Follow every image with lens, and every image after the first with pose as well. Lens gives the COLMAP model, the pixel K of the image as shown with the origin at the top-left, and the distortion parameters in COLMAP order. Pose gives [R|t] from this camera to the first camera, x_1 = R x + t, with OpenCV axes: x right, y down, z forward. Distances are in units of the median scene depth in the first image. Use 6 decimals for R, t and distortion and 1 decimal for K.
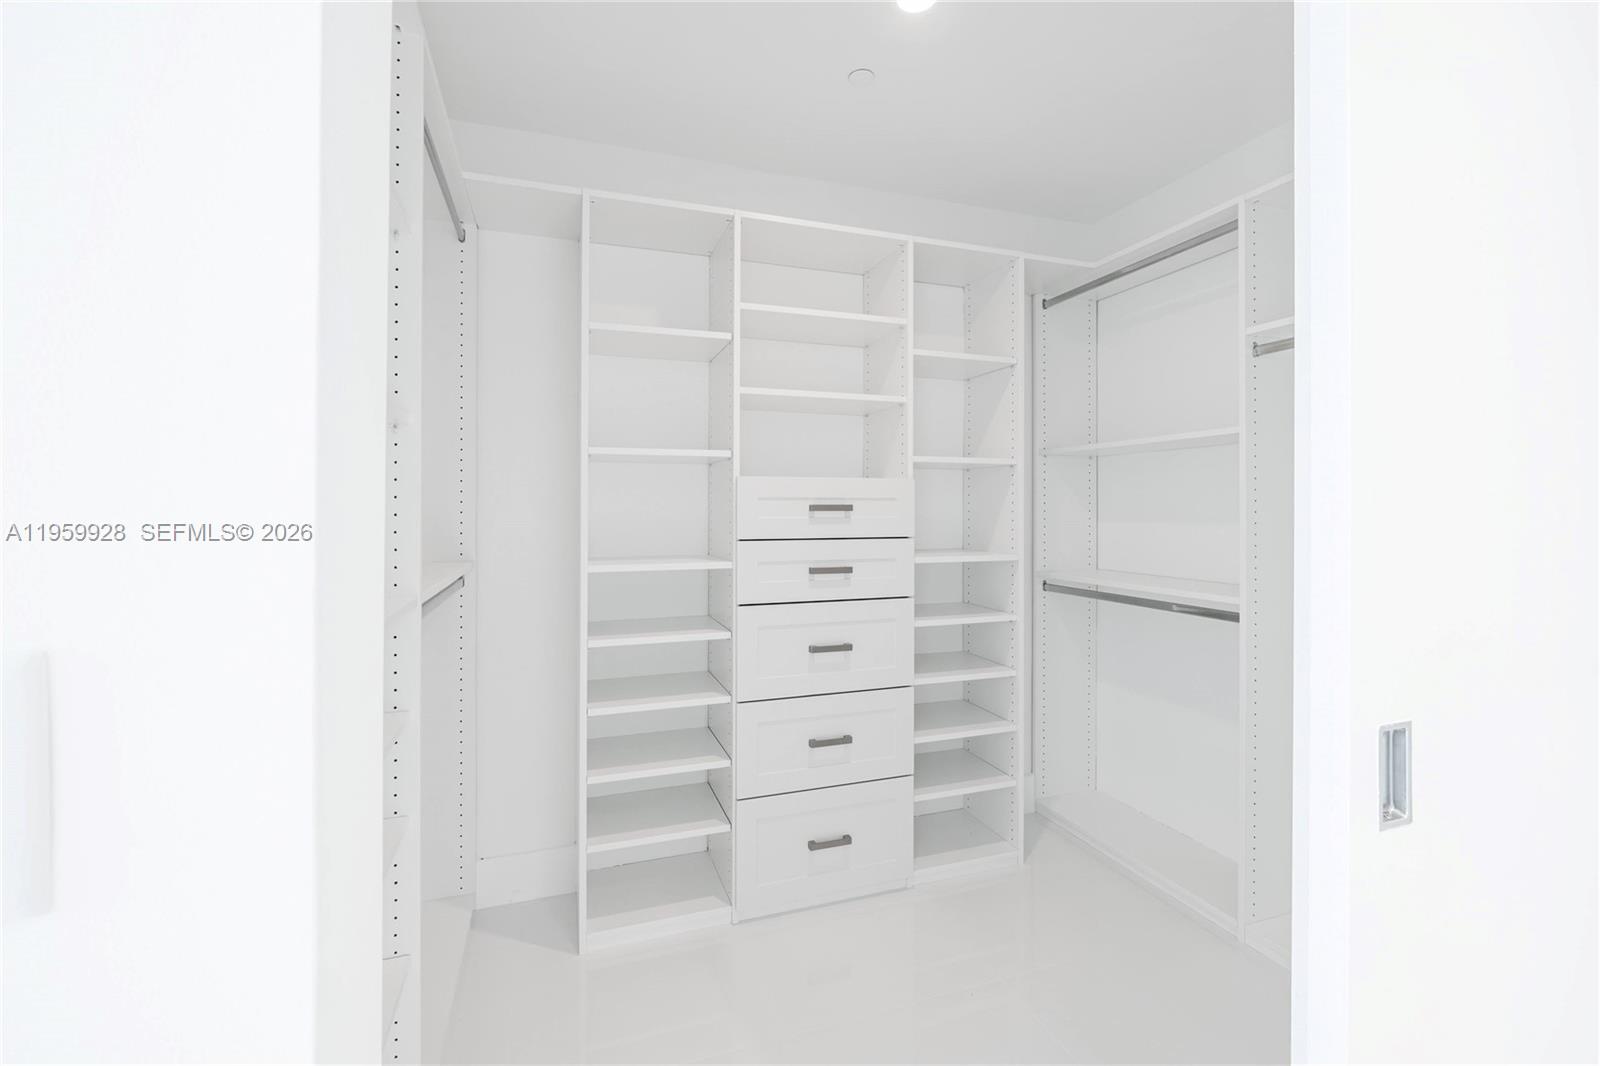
lens RADIAL K [[707.6, 0, 811.5], [0, 707.6, 510.3], [0, 0, 1]] dist [0.000740, 0.000060]
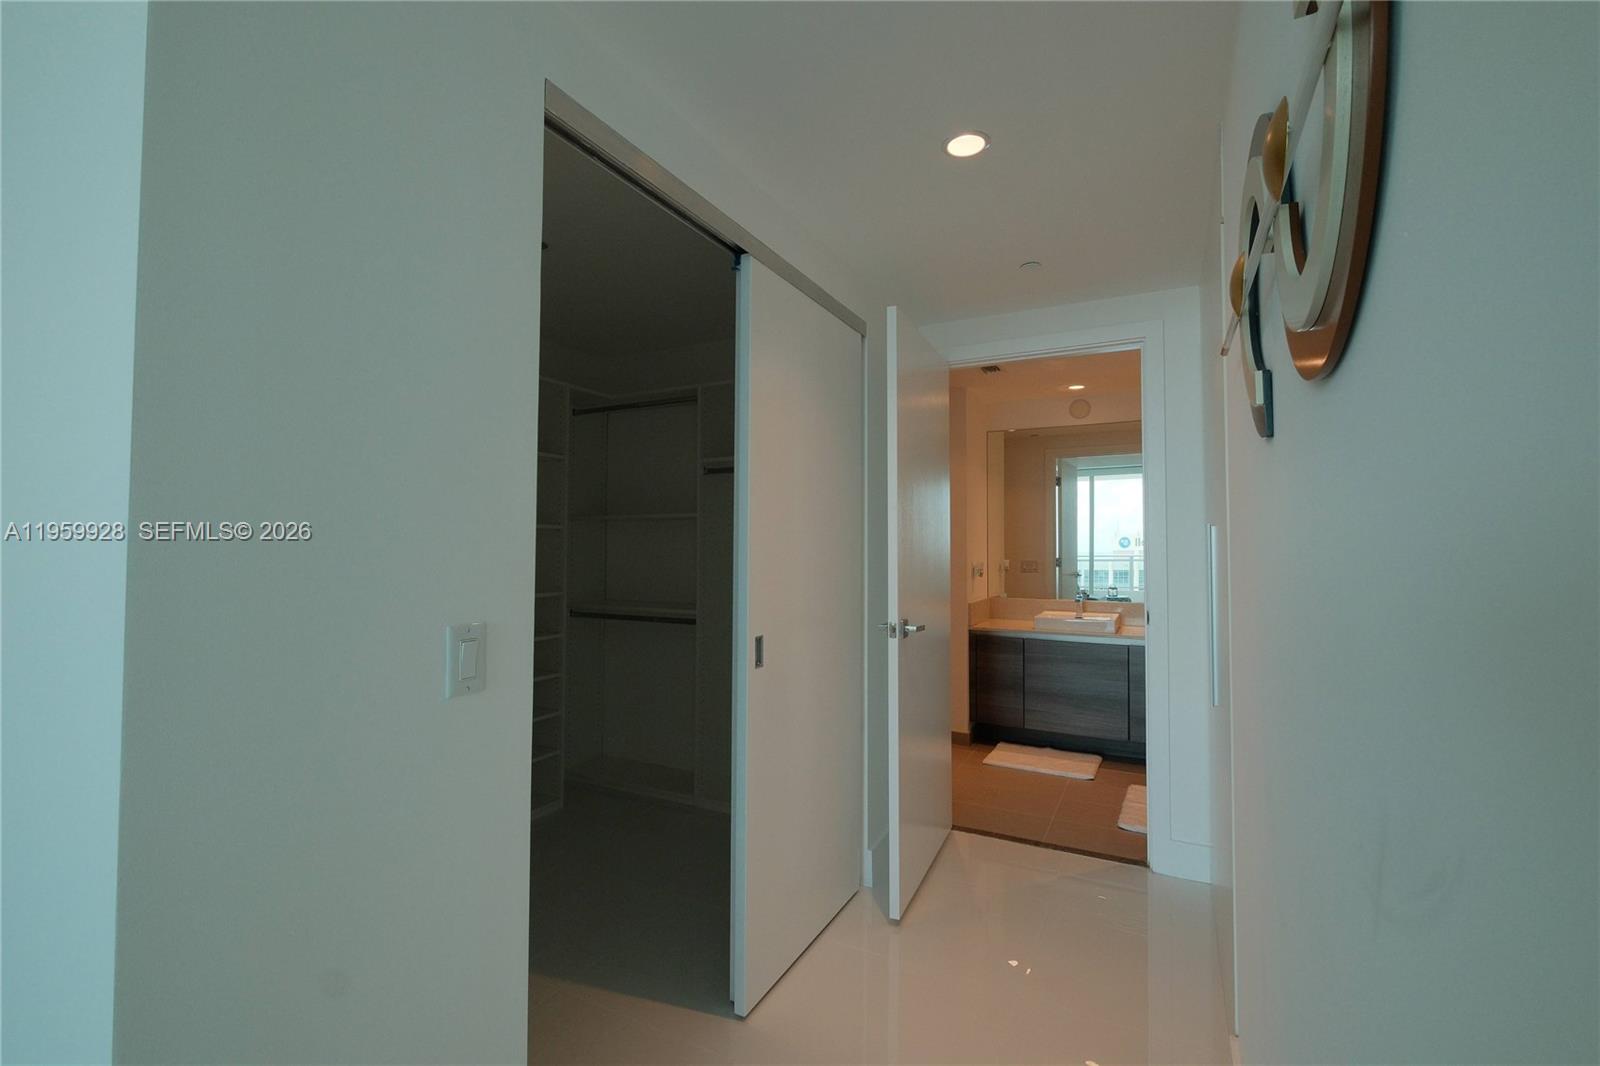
lens RADIAL K [[705.8, 0, 812.4], [0, 705.8, 533.9], [0, 0, 1]] dist [0.000015, 0.000462]
pose [[0.733686, 0.022723, 0.679109, -0.385887], [-0.008226, 0.999664, -0.024562, -0.027068], [-0.679439, 0.012434, 0.733626, -0.495282]]
